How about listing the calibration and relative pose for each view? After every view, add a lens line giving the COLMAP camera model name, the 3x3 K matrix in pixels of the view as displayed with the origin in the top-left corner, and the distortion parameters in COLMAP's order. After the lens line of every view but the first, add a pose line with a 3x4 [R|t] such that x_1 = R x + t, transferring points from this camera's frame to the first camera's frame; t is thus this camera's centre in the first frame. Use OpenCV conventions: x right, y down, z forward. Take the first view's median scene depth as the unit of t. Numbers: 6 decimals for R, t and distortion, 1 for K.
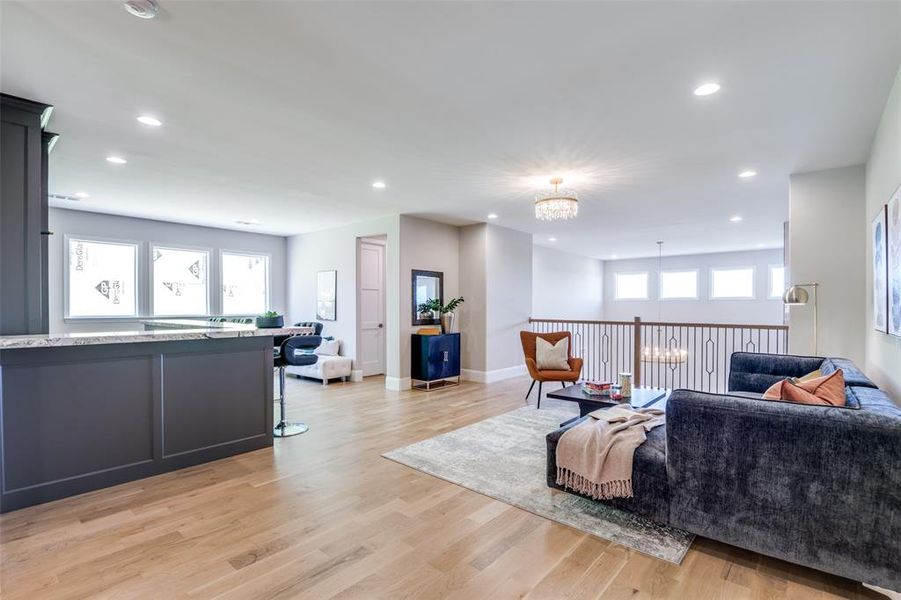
lens RADIAL K [[415.9, 0, 450.1], [0, 415.9, 309.5], [0, 0, 1]] dist [0.000863, -0.015199]
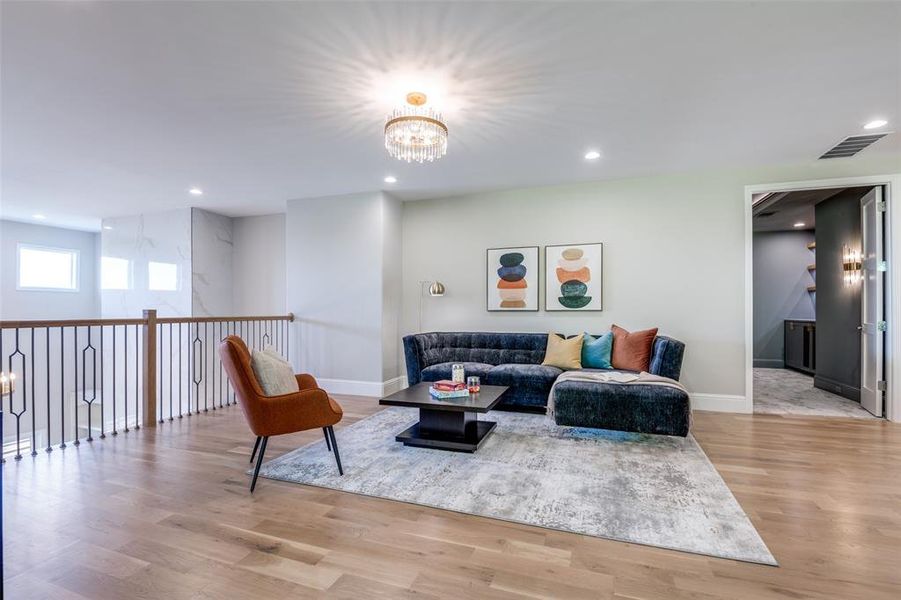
lens RADIAL K [[415.9, 0, 450.1], [0, 415.9, 309.5], [0, 0, 1]] dist [0.000863, -0.015199]
pose [[-0.343590, -0.004436, 0.939109, -0.298997], [0.001182, 0.999986, 0.005156, 0.016790], [-0.939119, 0.002882, -0.343580, 0.922191]]
